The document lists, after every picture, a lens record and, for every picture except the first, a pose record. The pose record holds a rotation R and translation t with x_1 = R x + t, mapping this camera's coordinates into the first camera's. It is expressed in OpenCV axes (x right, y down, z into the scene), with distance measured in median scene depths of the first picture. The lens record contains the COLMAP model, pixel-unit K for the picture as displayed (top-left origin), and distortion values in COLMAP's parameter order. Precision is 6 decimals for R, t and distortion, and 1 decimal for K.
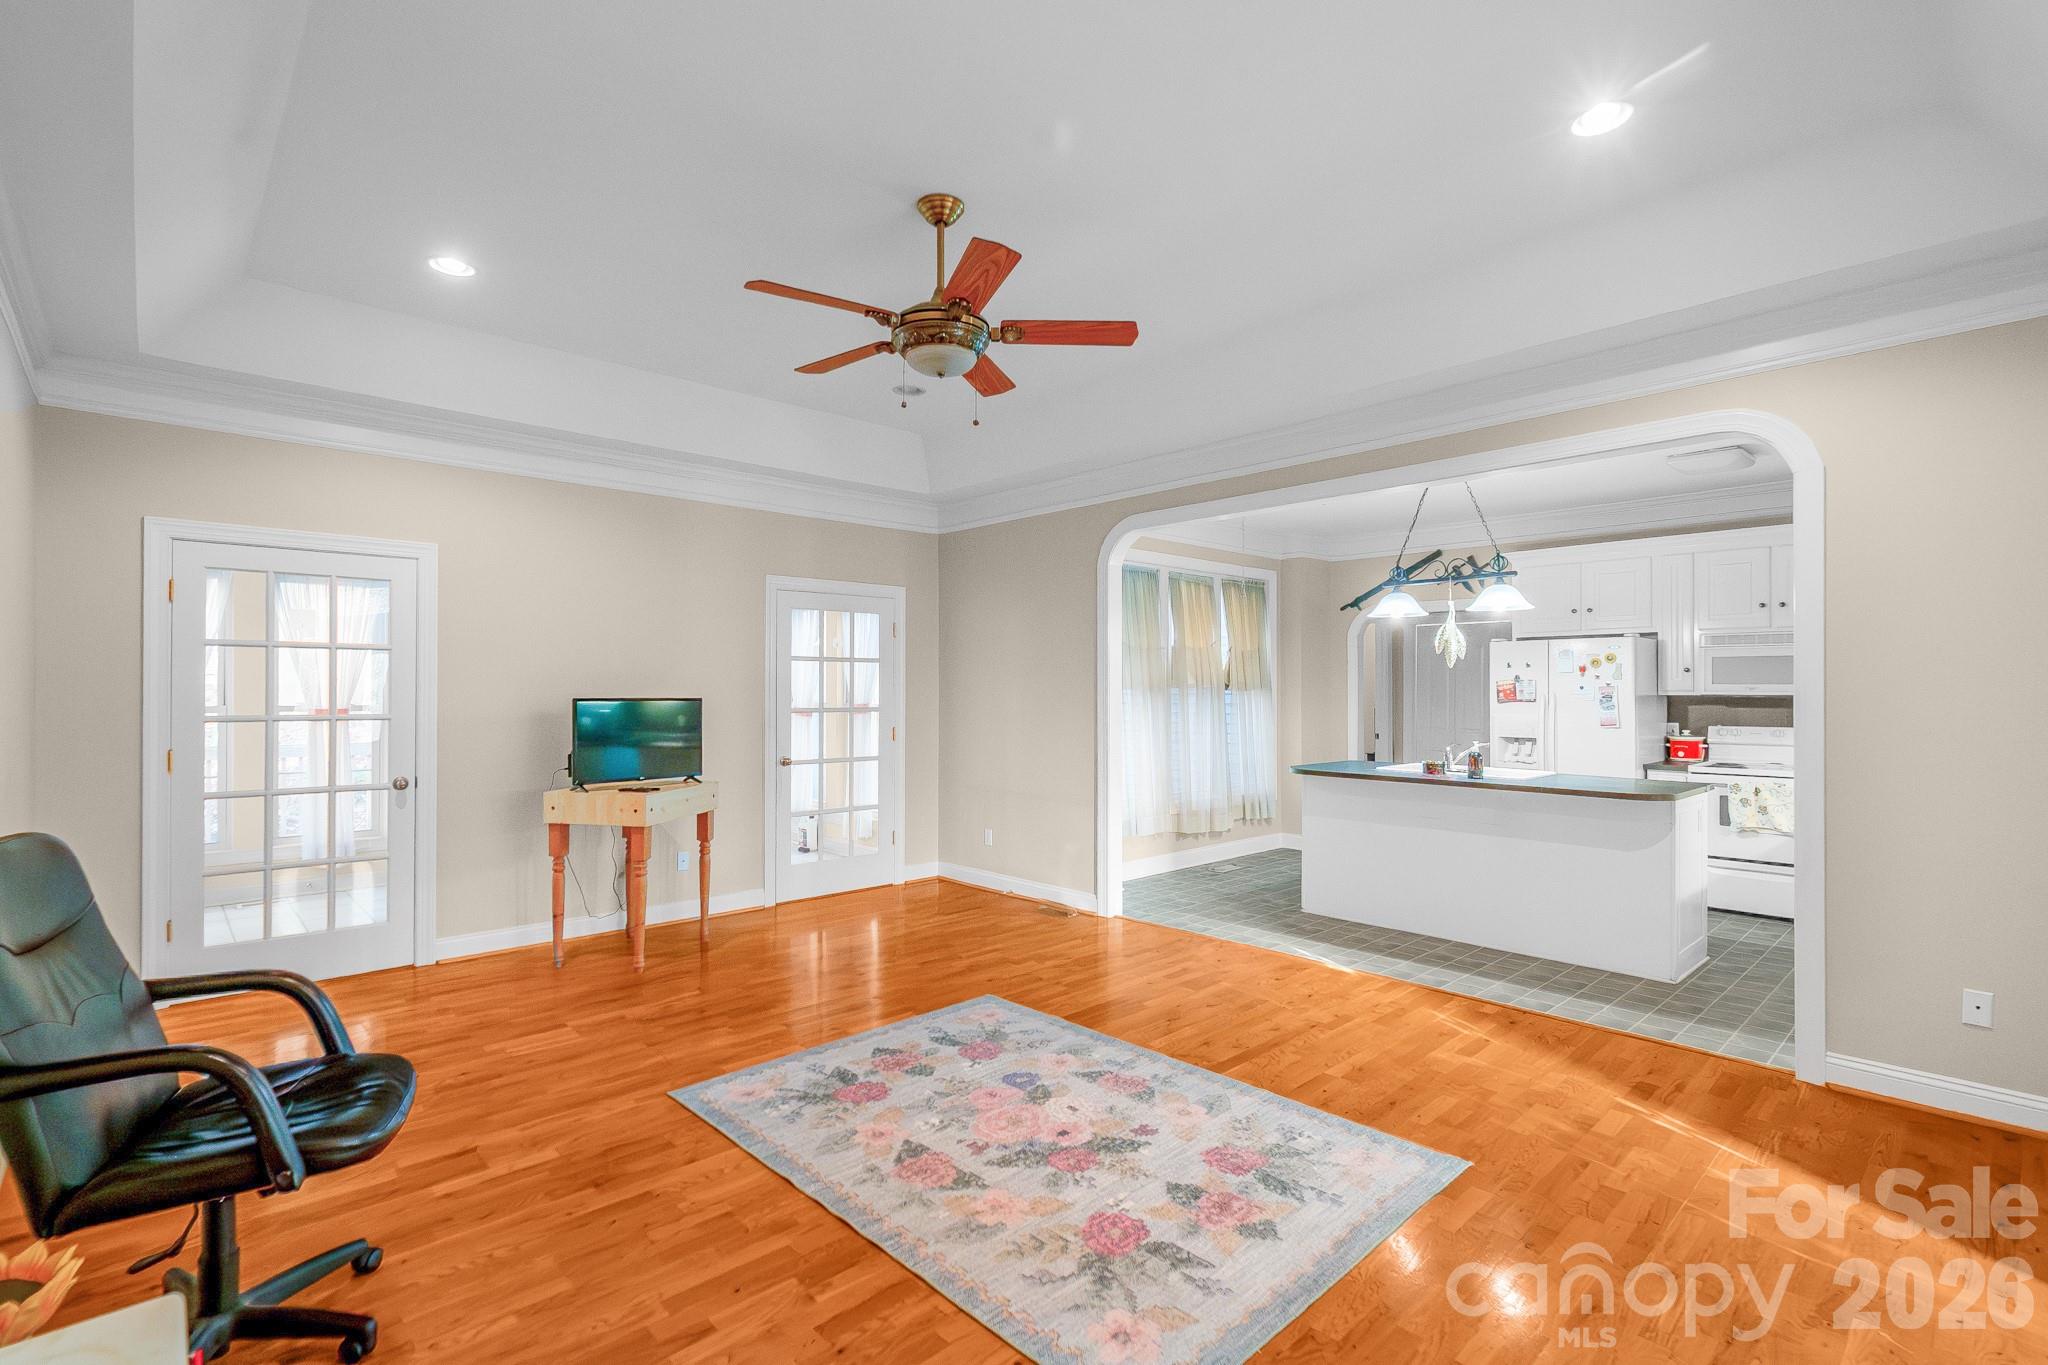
lens RADIAL K [[950.0, 0, 1015.7], [0, 950.0, 687.5], [0, 0, 1]] dist [0.001539, 0.000118]
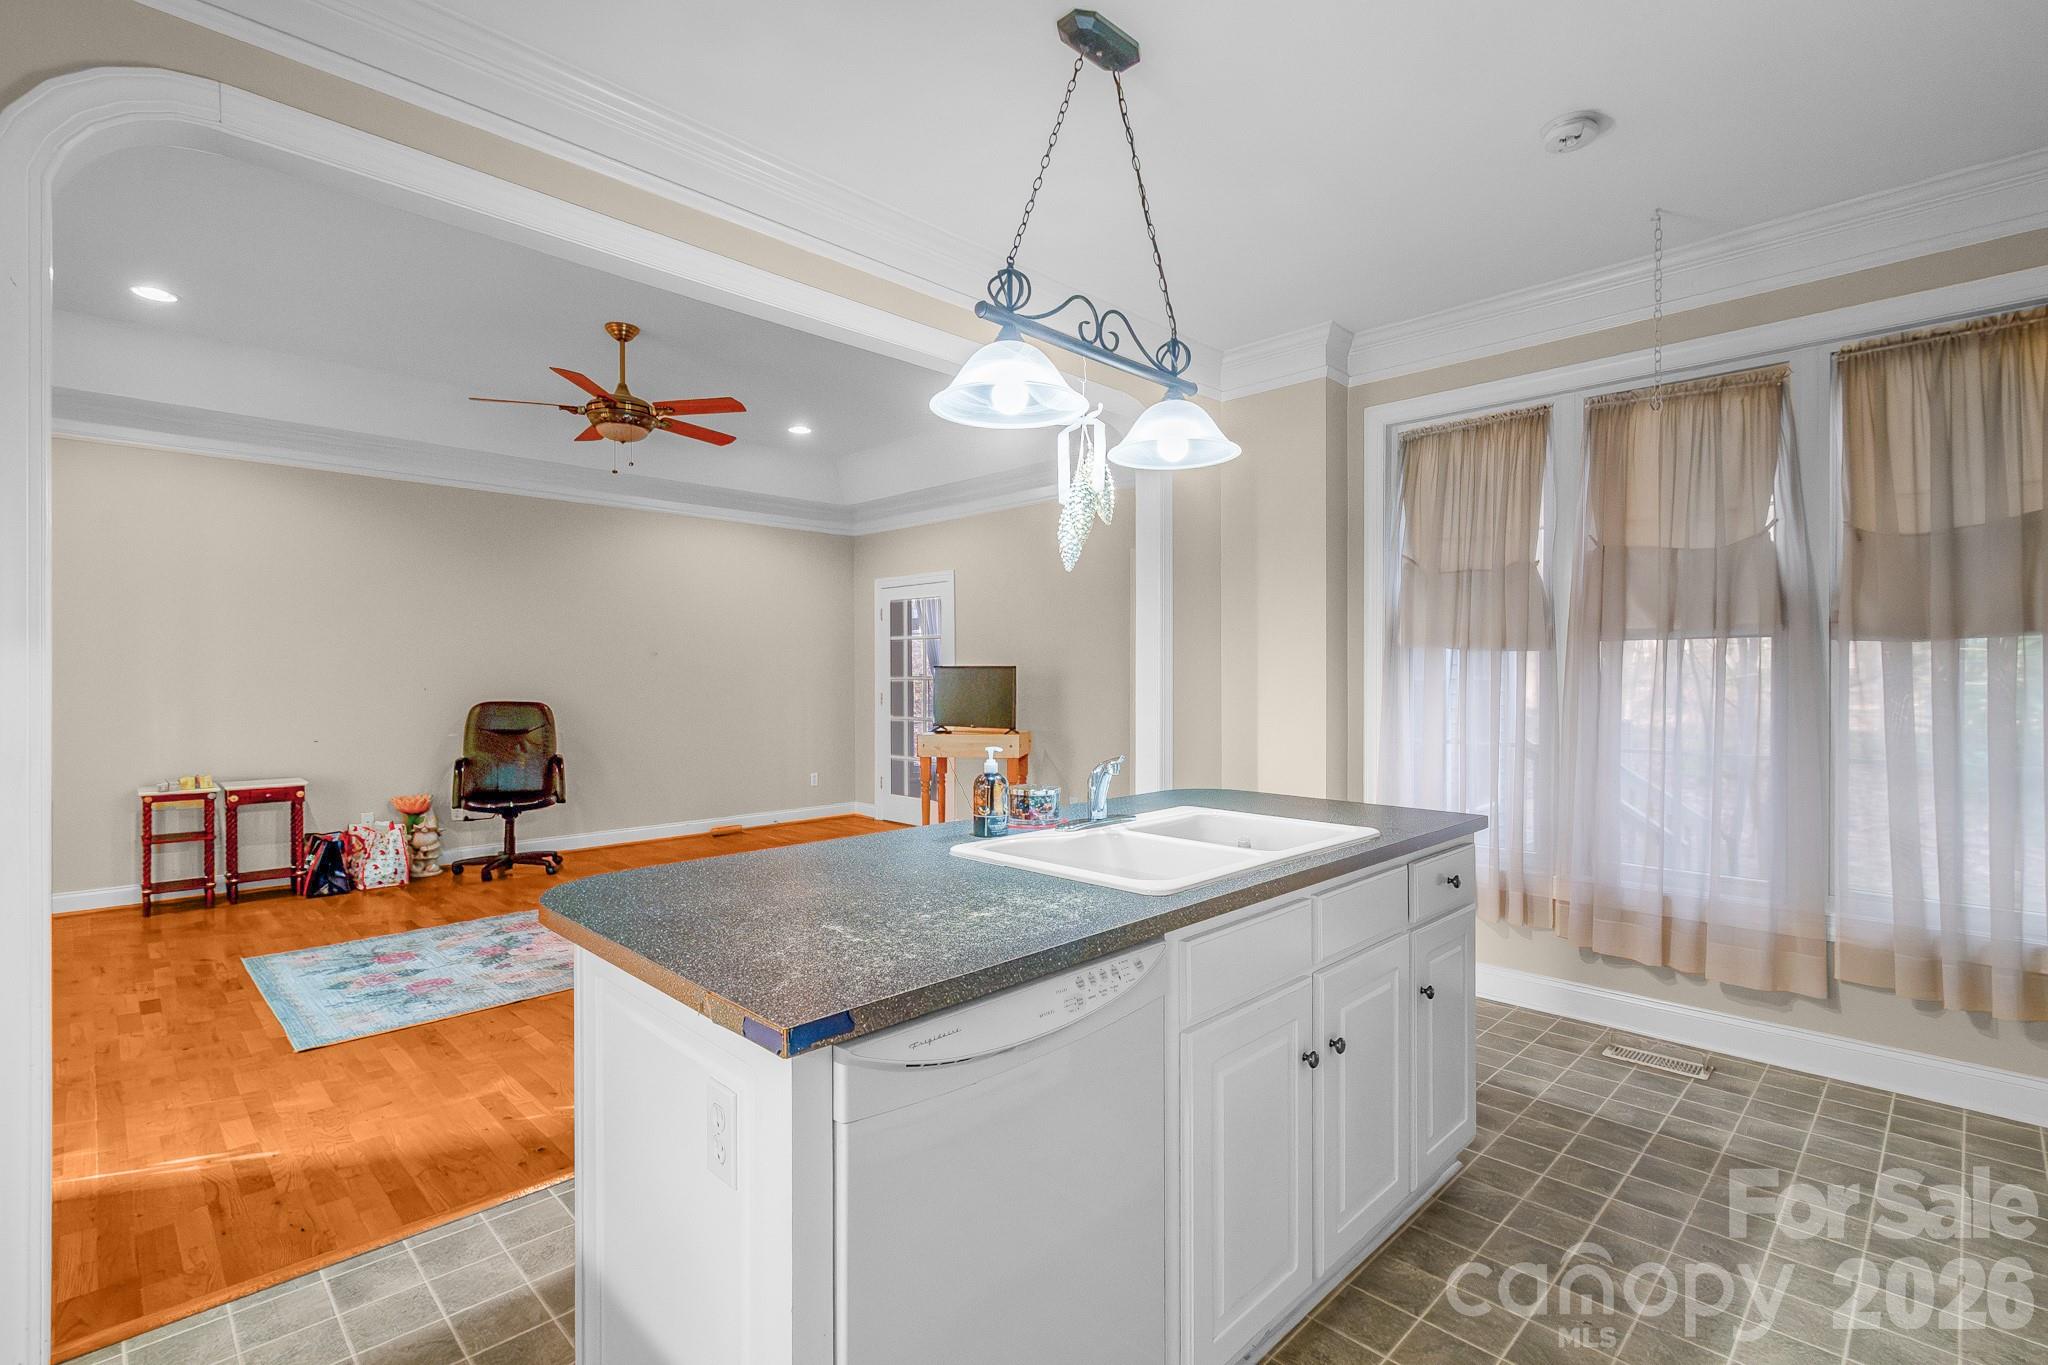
lens RADIAL K [[921.3, 0, 1024.0], [0, 921.3, 682.5], [0, 0, 1]] dist [0.001650, -0.000184]
pose [[0.045504, 0.006333, -0.998944, 1.216212], [0.001955, 0.999977, 0.006429, 0.034955], [0.998962, -0.002245, 0.045491, 1.363748]]
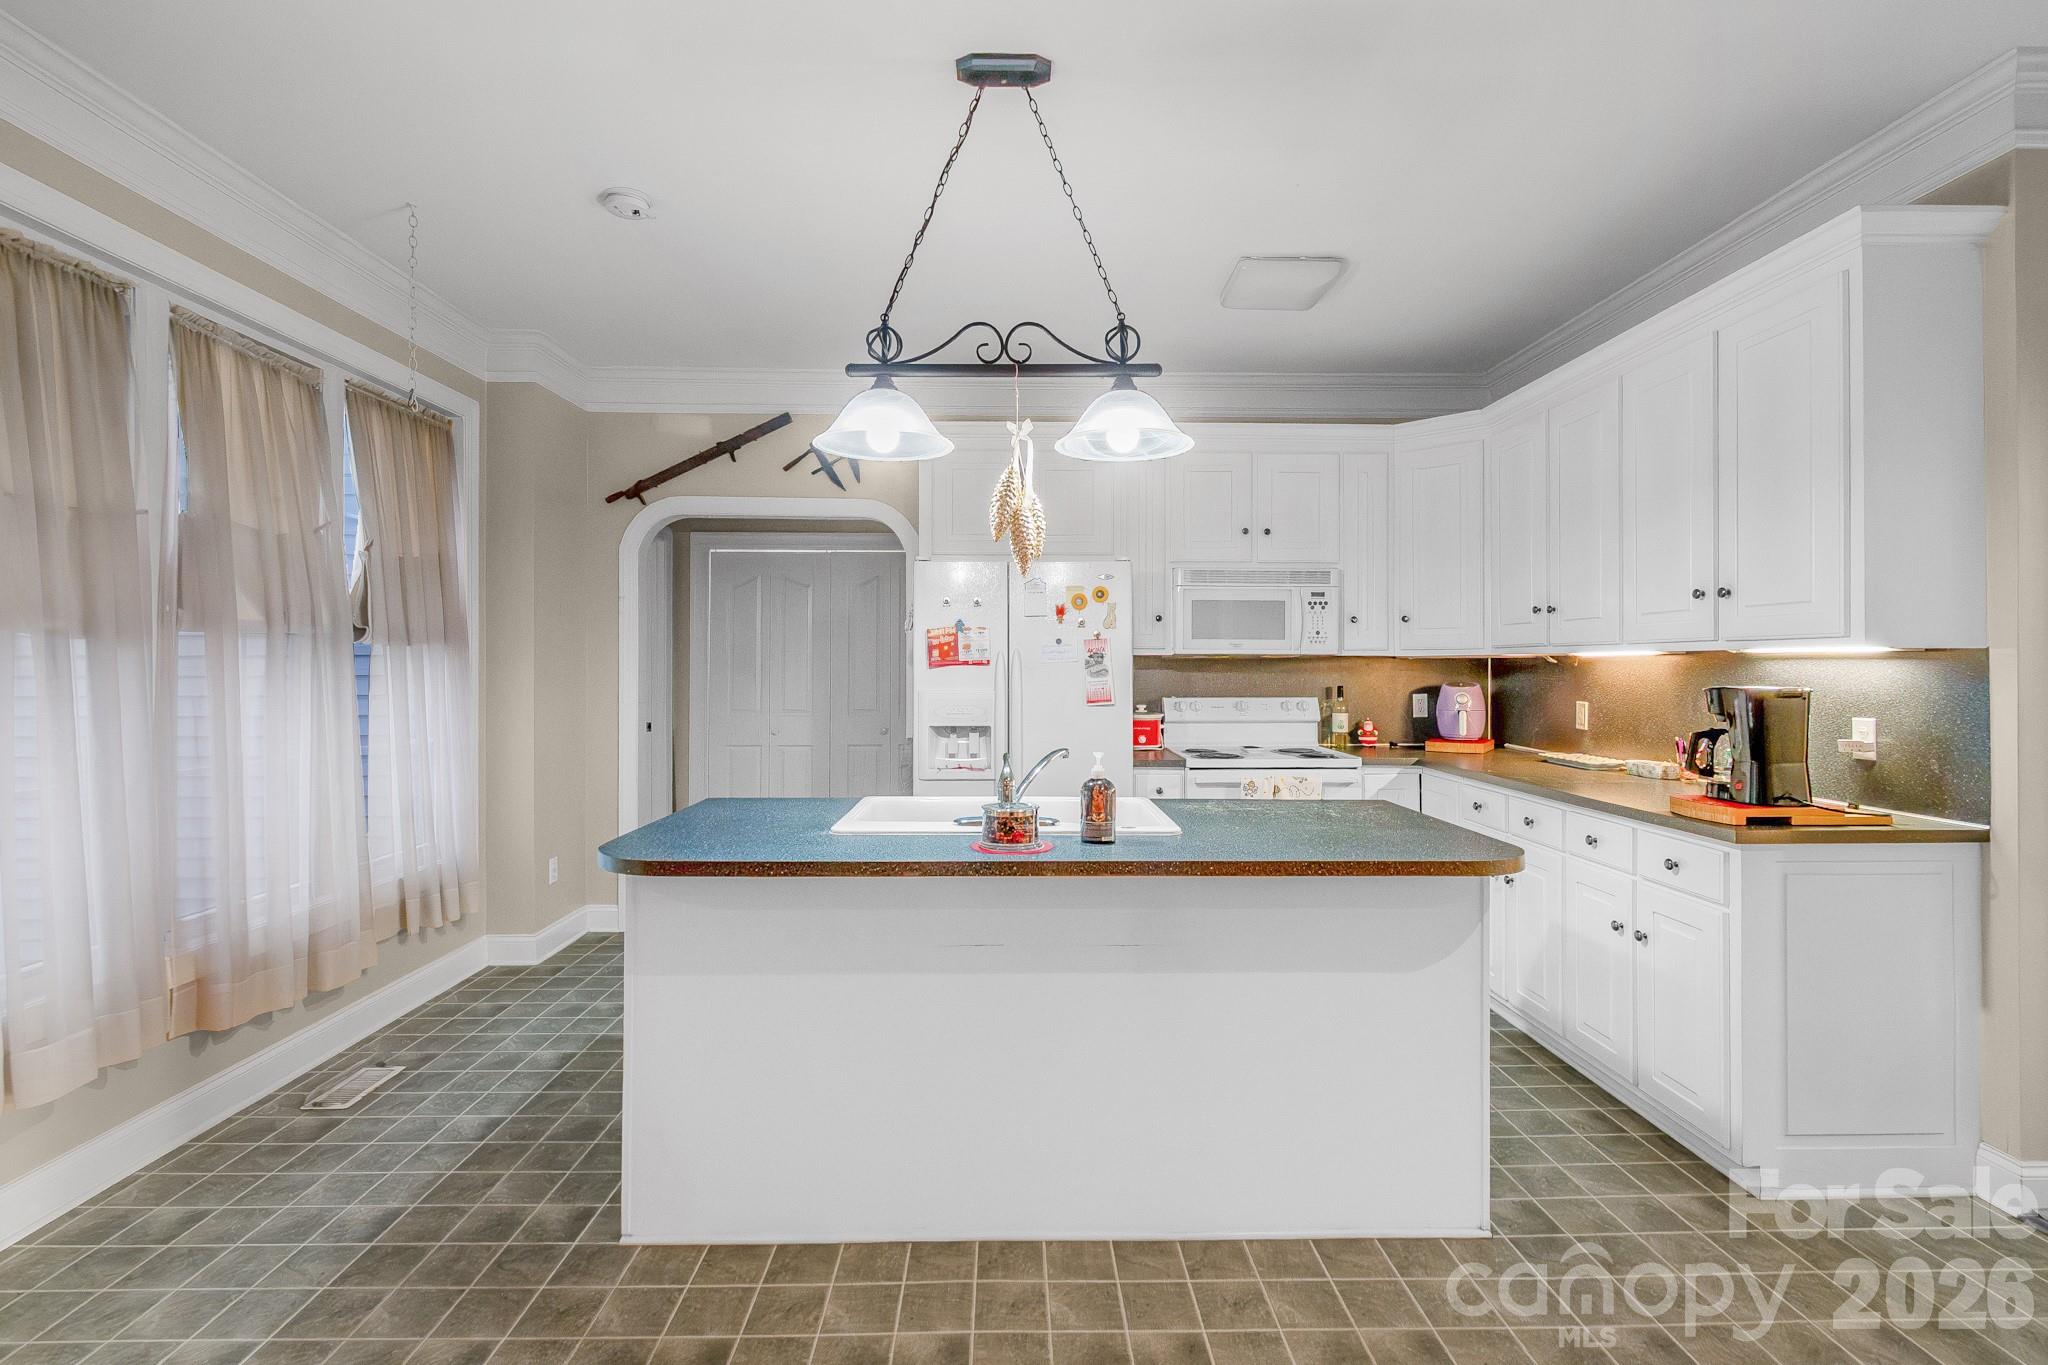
lens RADIAL K [[941.5, 0, 1029.8], [0, 941.5, 659.7], [0, 0, 1]] dist [0.000868, -0.000496]
pose [[0.657673, 0.004757, 0.753289, 0.211729], [-0.002422, 0.999988, -0.004200, 0.024553], [-0.753300, 0.000938, 0.657677, 1.028622]]
